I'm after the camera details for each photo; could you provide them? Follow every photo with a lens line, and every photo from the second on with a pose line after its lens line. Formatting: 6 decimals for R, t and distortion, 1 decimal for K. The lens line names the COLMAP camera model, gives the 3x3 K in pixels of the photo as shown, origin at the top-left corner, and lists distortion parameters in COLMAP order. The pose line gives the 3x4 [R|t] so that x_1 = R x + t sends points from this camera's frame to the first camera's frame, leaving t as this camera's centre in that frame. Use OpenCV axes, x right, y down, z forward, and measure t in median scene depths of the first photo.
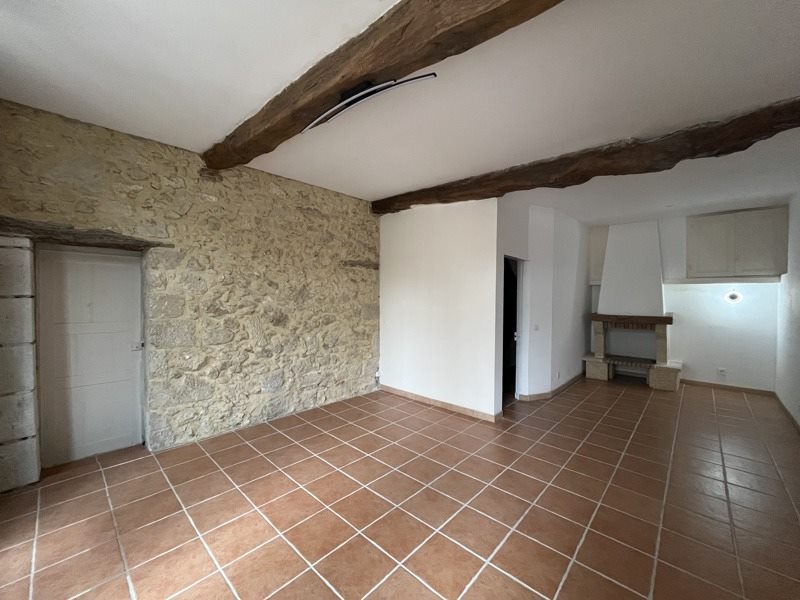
lens RADIAL K [[320.8, 0, 398.3], [0, 320.8, 301.3], [0, 0, 1]] dist [-0.000150, 0.000013]
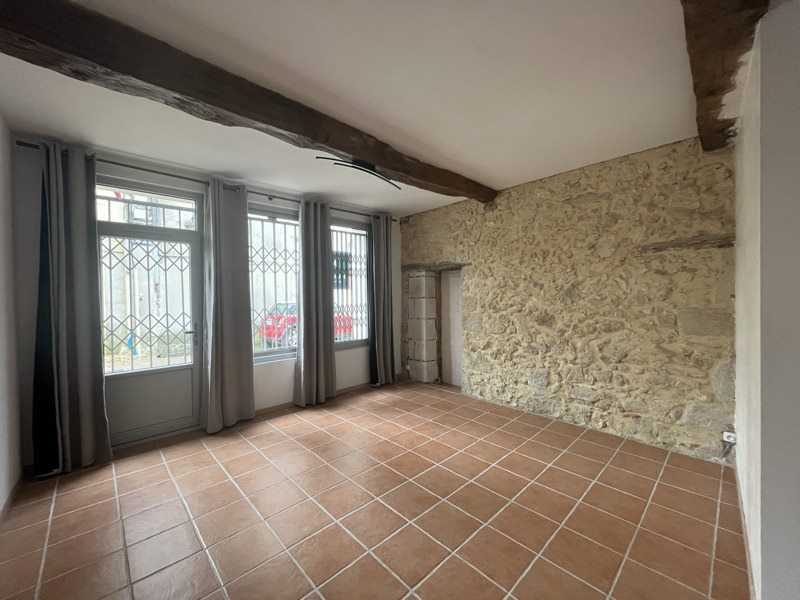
lens RADIAL K [[320.8, 0, 398.3], [0, 320.8, 301.3], [0, 0, 1]] dist [-0.000150, 0.000013]
pose [[-0.064467, 0.011171, -0.997857, 0.666824], [-0.009237, 0.999888, 0.011791, -0.008516], [0.997877, 0.009977, -0.064356, 0.600131]]
